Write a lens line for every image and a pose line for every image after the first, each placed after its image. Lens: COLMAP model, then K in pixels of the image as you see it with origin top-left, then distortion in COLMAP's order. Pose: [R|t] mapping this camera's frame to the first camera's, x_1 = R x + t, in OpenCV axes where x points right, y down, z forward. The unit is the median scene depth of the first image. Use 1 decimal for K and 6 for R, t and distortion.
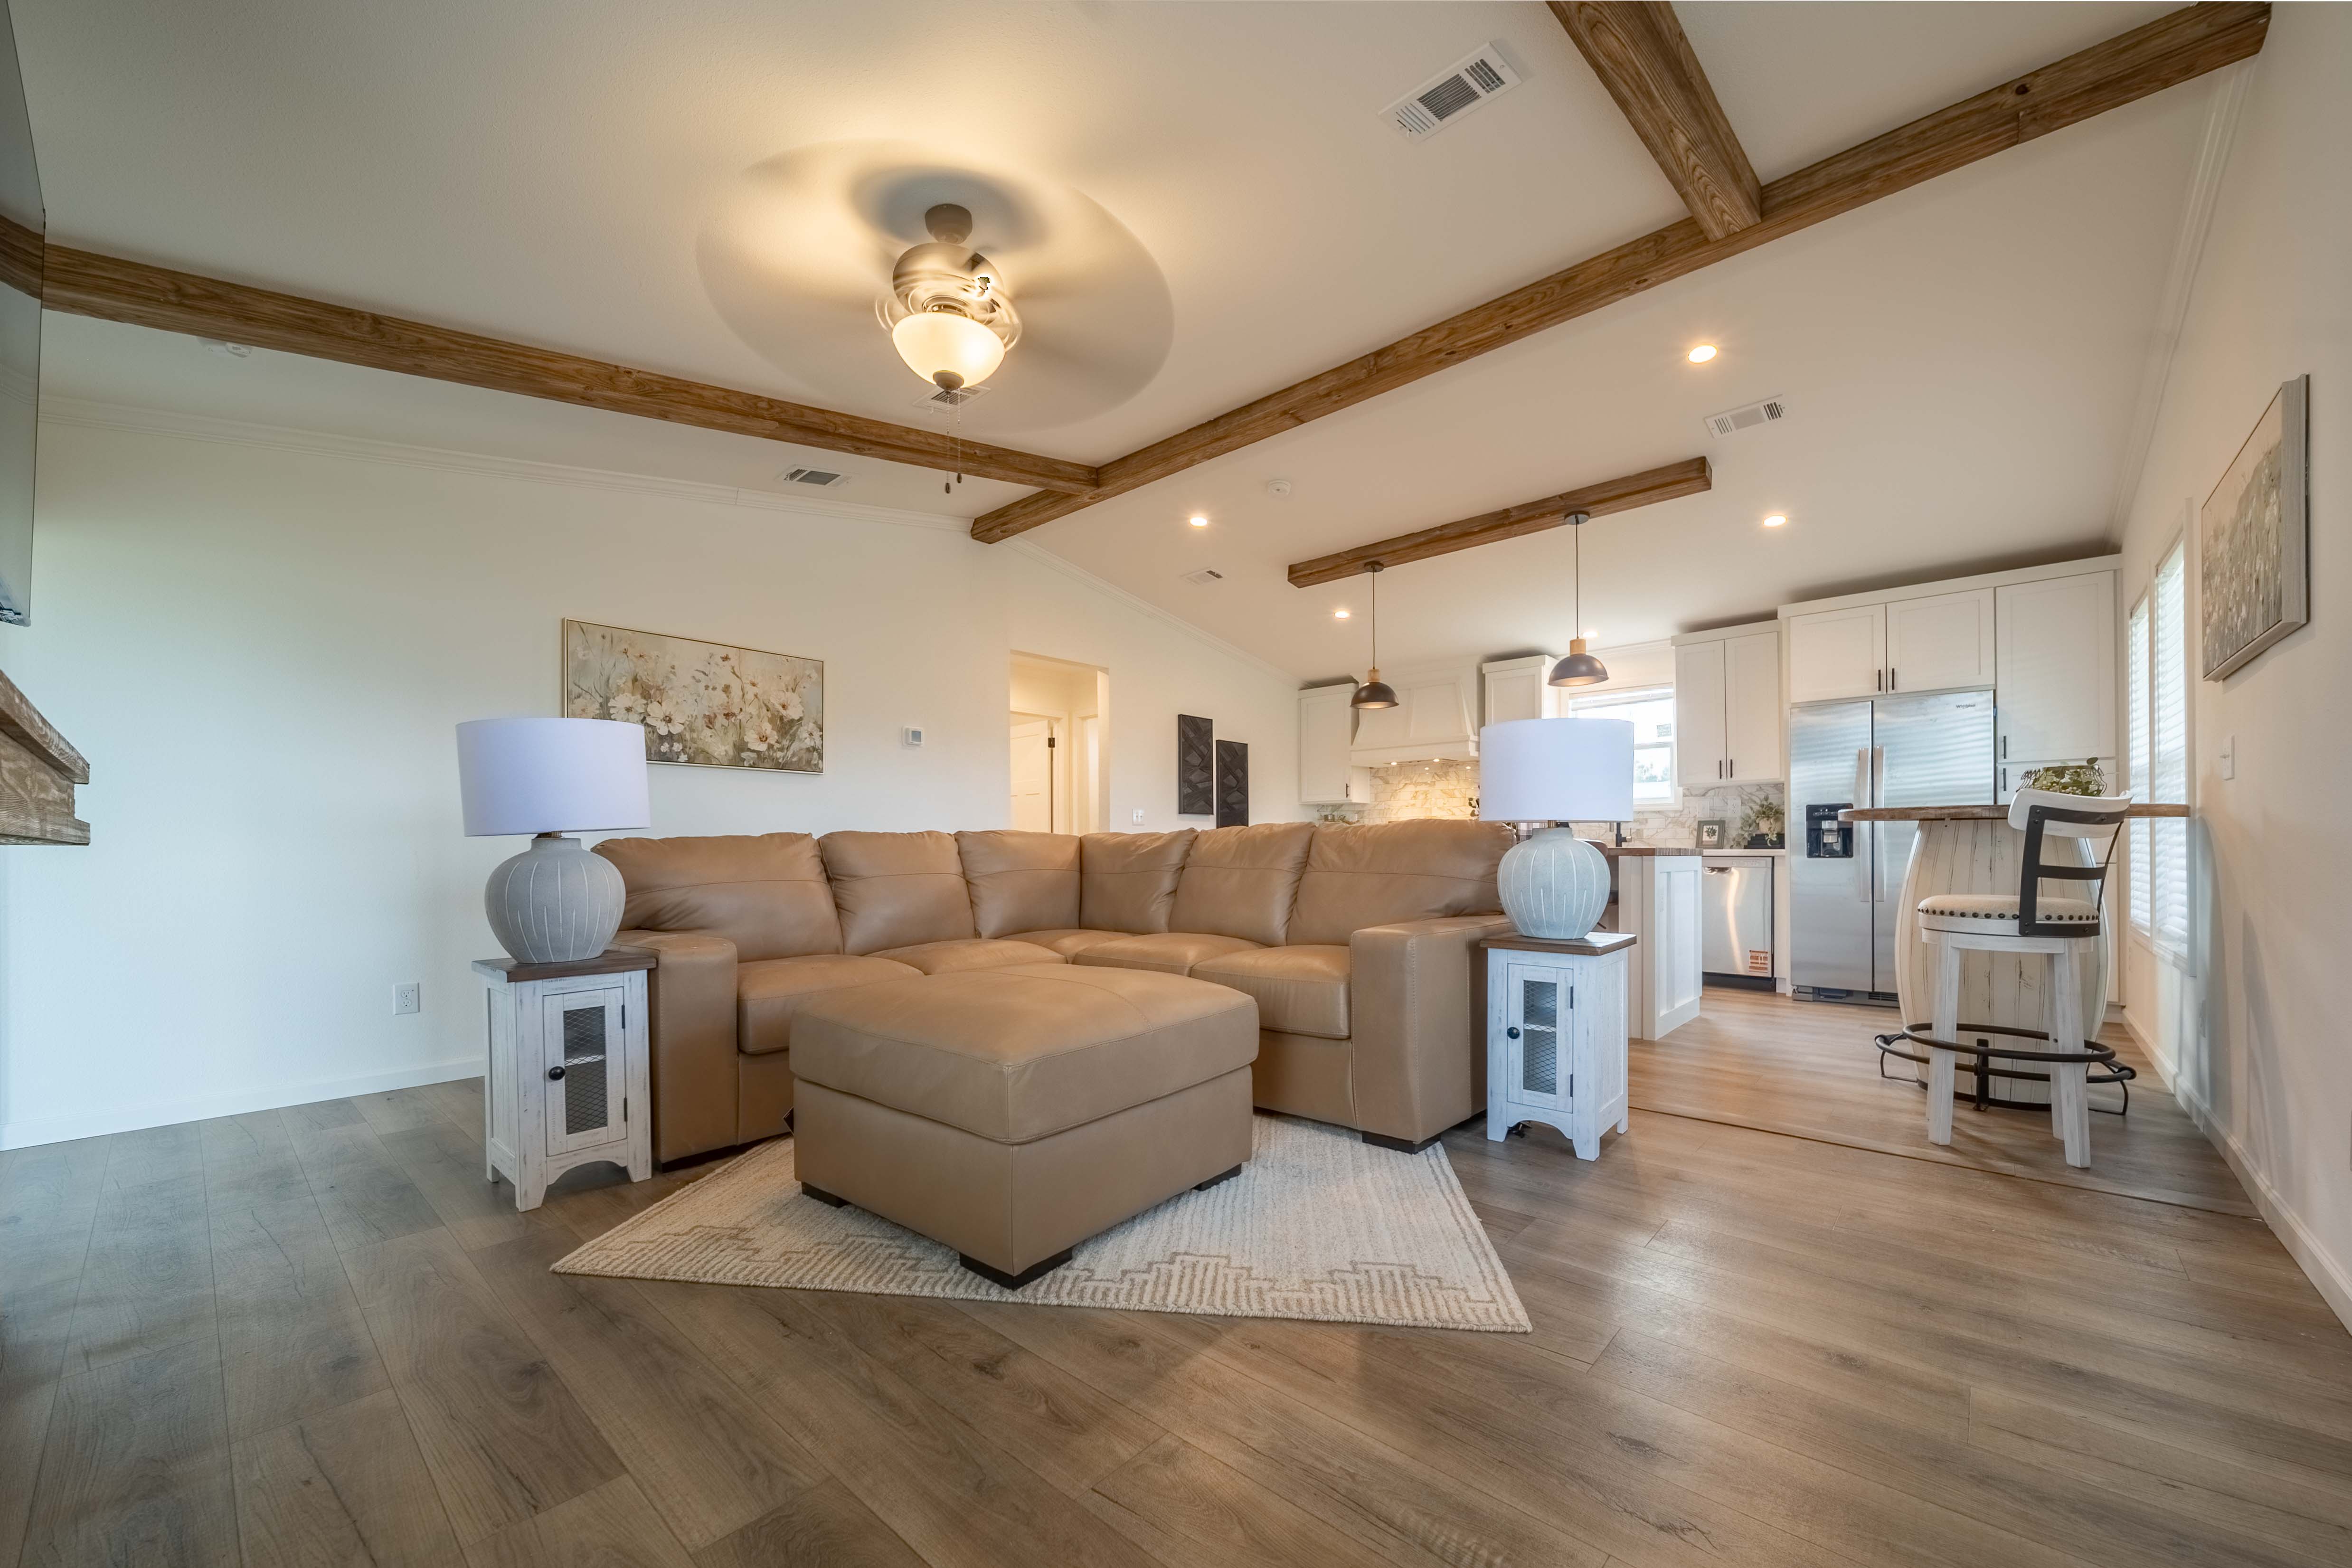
lens RADIAL K [[910.7, 0, 1153.2], [0, 910.7, 850.7], [0, 0, 1]] dist [-0.001443, -0.000149]
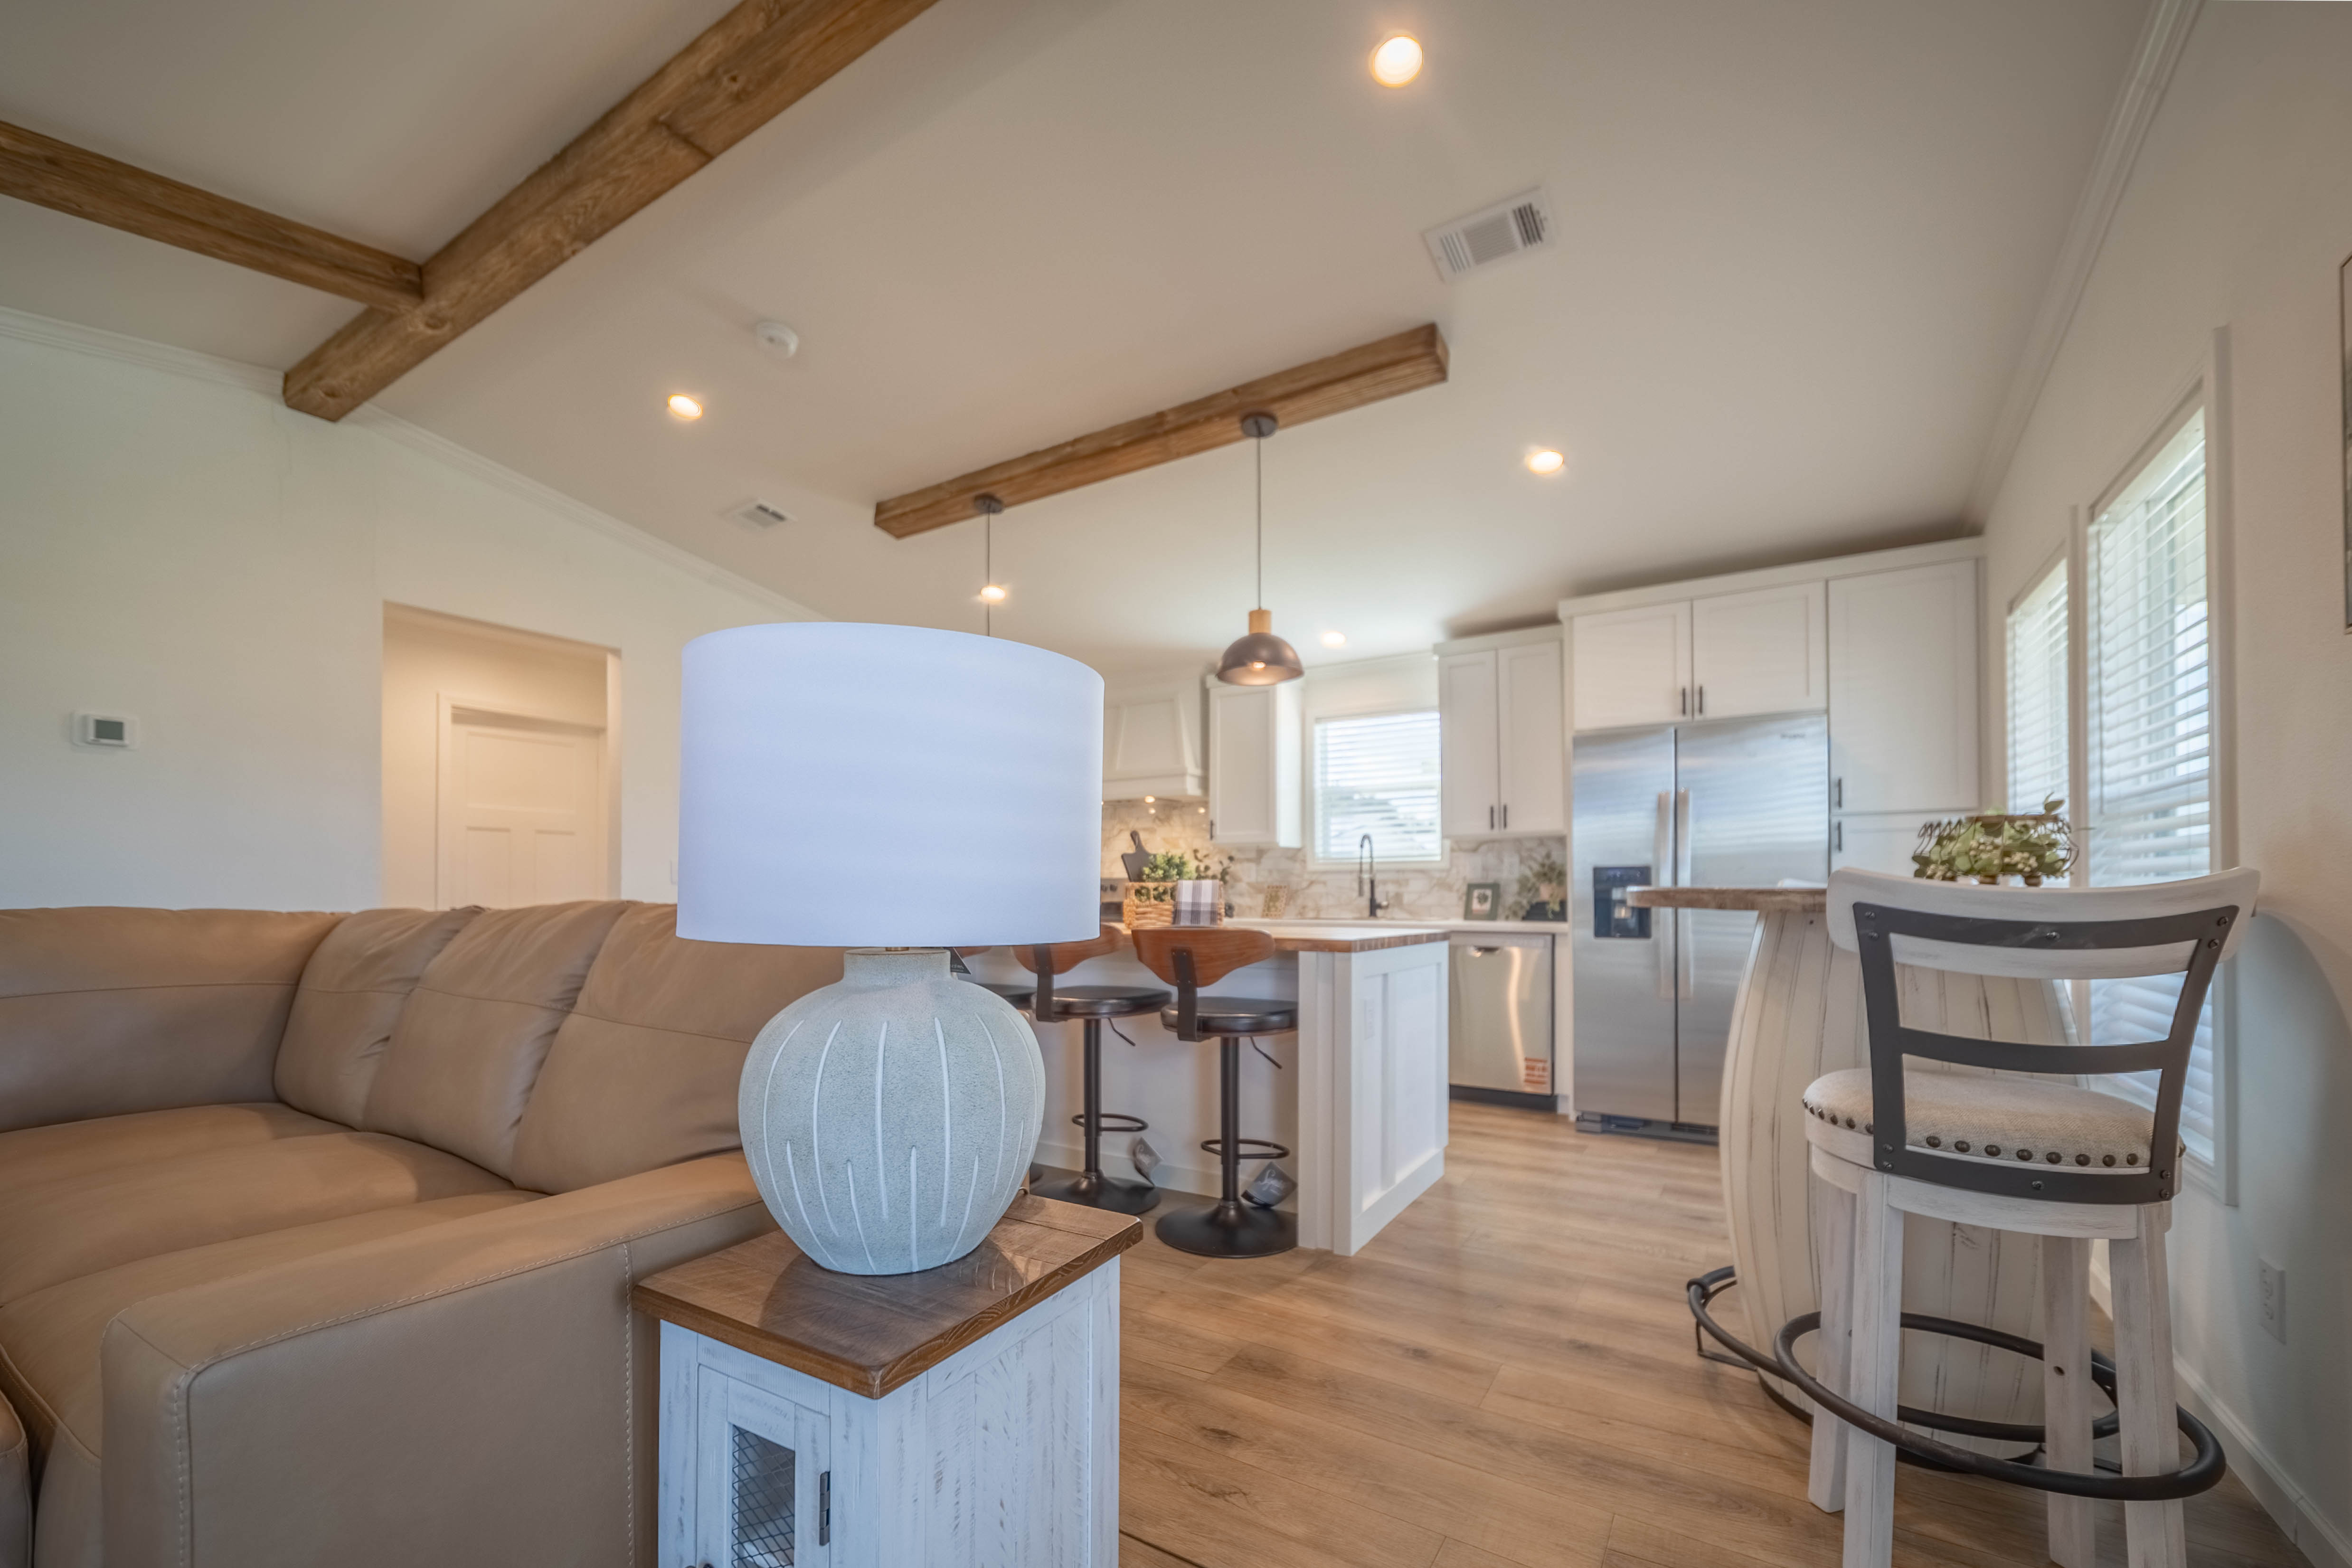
lens RADIAL K [[914.9, 0, 1134.4], [0, 914.9, 900.0], [0, 0, 1]] dist [0.017694, -0.000008]
pose [[0.990628, -0.003335, 0.136547, 0.272901], [0.003089, 0.999993, 0.002014, -0.027273], [-0.136553, -0.001573, 0.990631, 0.343912]]
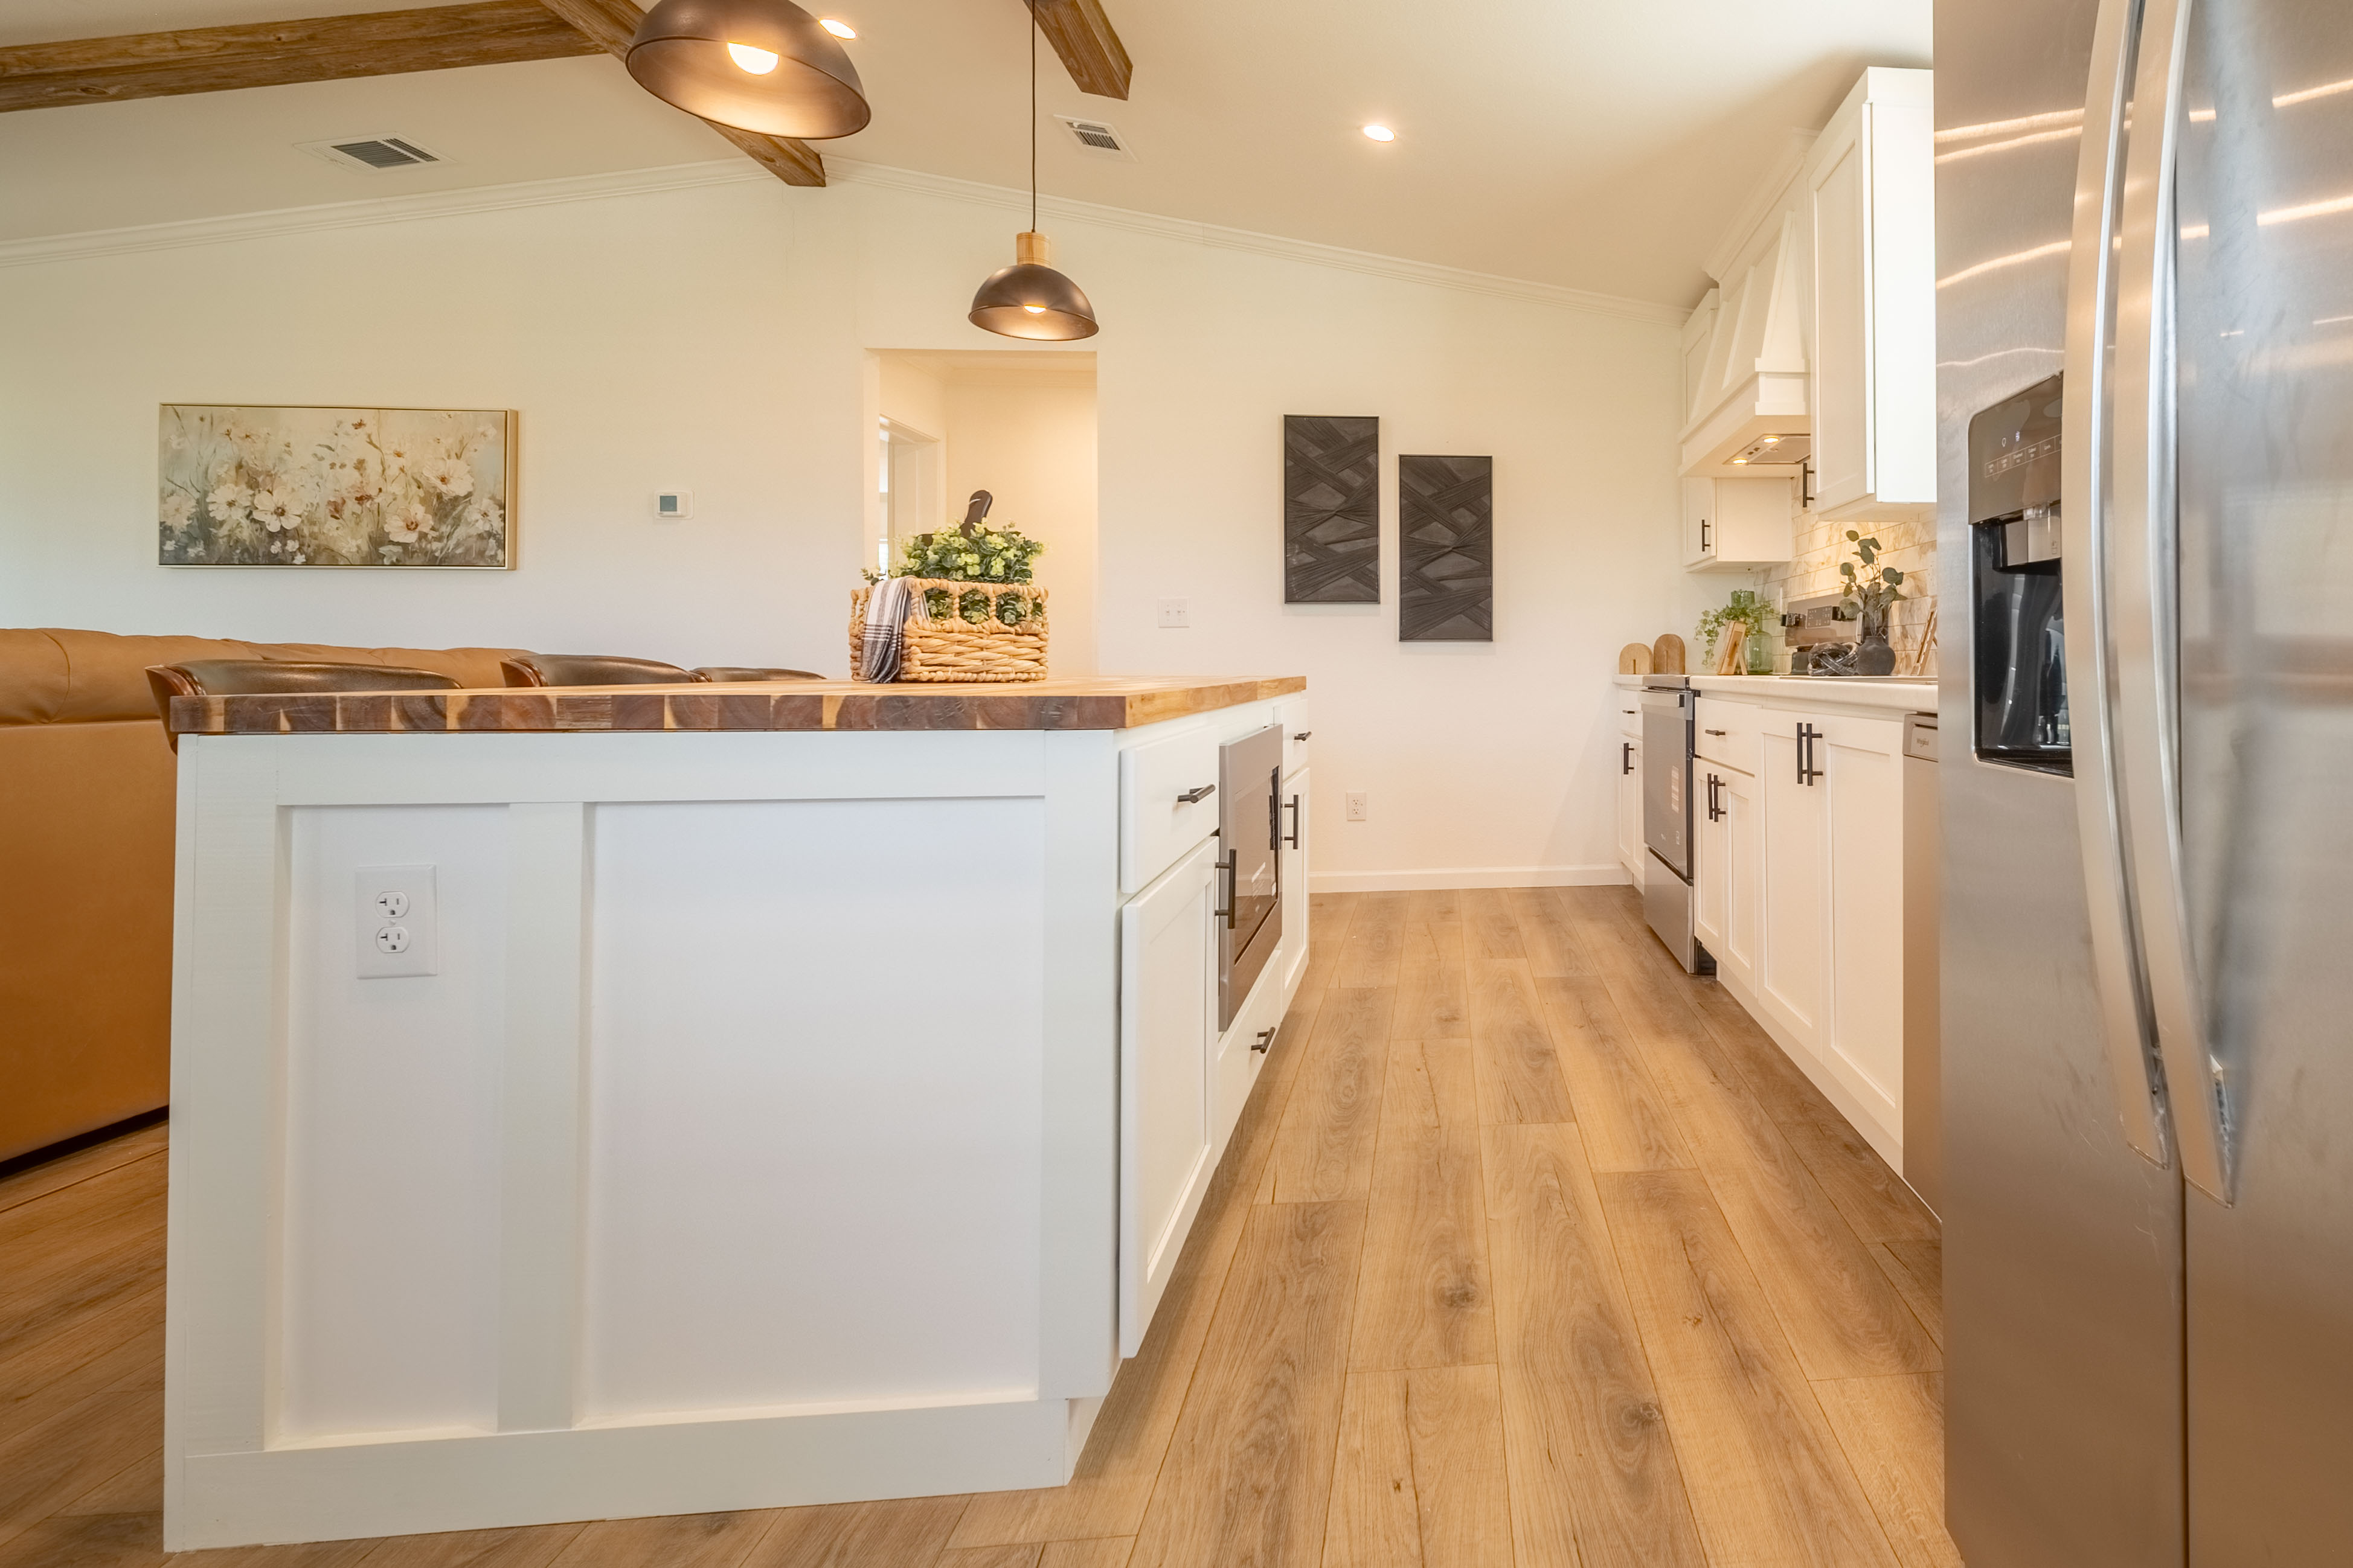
lens RADIAL K [[1164.3, 0, 1560.6], [0, 1164.3, 647.1], [0, 0, 1]] dist [-0.000286, -0.000407]
pose [[0.750442, -0.010484, -0.660853, 0.858637], [0.003033, 0.999918, -0.012418, -0.009396], [0.660929, 0.007315, 0.750412, 0.866881]]
